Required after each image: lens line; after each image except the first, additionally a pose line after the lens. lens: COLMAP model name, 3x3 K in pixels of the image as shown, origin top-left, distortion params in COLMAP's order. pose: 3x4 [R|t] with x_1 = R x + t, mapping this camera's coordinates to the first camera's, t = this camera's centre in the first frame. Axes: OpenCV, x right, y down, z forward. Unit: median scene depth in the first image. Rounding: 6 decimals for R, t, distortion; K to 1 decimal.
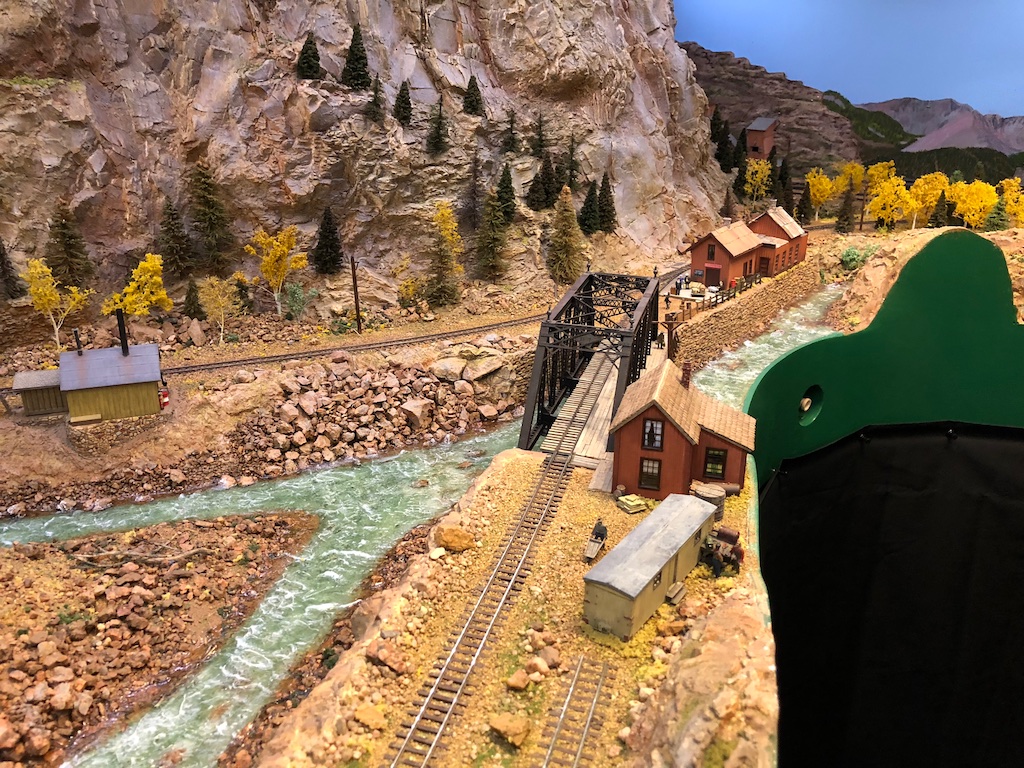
lens RADIAL K [[845.7, 0, 512.0], [0, 845.7, 375.6], [0, 0, 1]] dist [0.020771, -0.017692]
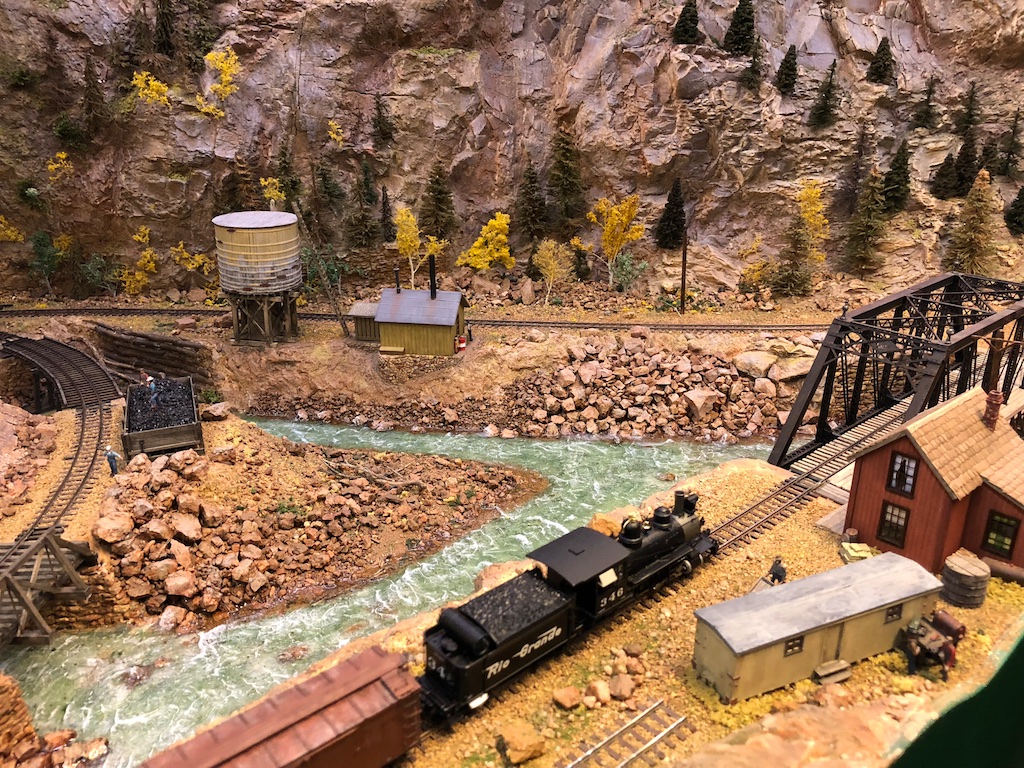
lens RADIAL K [[847.5, 0, 505.3], [0, 847.5, 380.8], [0, 0, 1]] dist [0.012556, -0.011933]
pose [[0.843627, 0.173548, -0.508109, 0.153597], [-0.165903, 0.984270, 0.060731, -0.000755], [0.510657, 0.033062, 0.859149, 0.094841]]
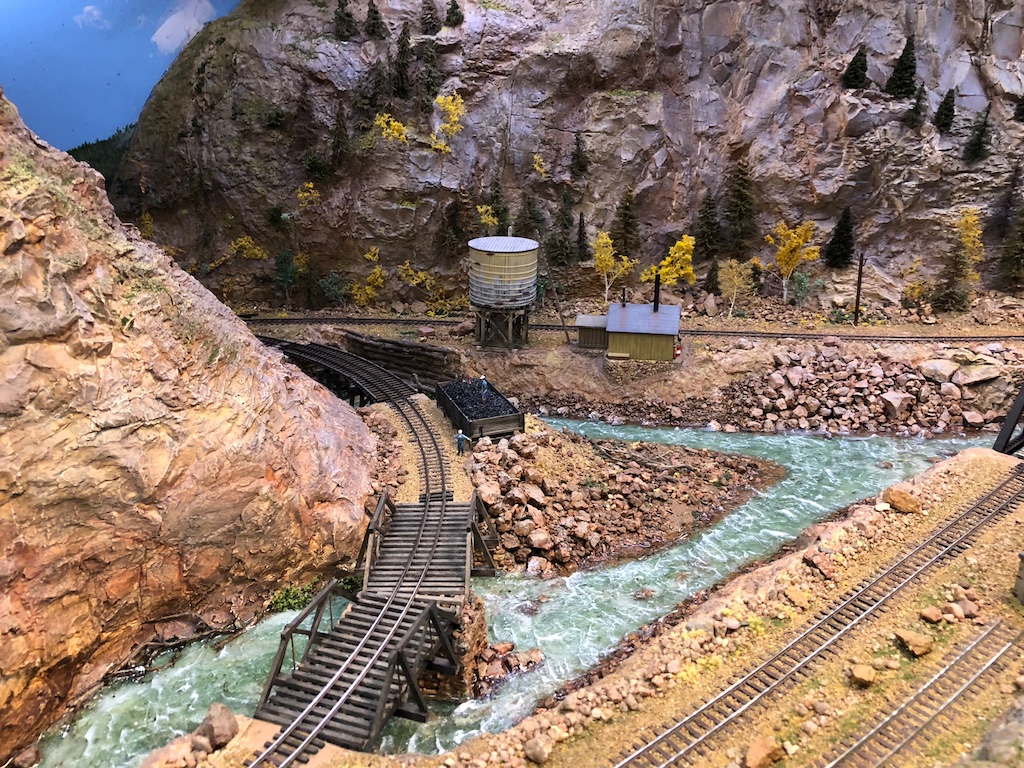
lens RADIAL K [[840.6, 0, 510.4], [0, 840.6, 381.9], [0, 0, 1]] dist [0.004143, 0.002912]
pose [[0.827832, 0.176831, -0.532377, 0.039559], [-0.173740, 0.983175, 0.056404, 0.037110], [0.533394, 0.045802, 0.844626, -0.133688]]
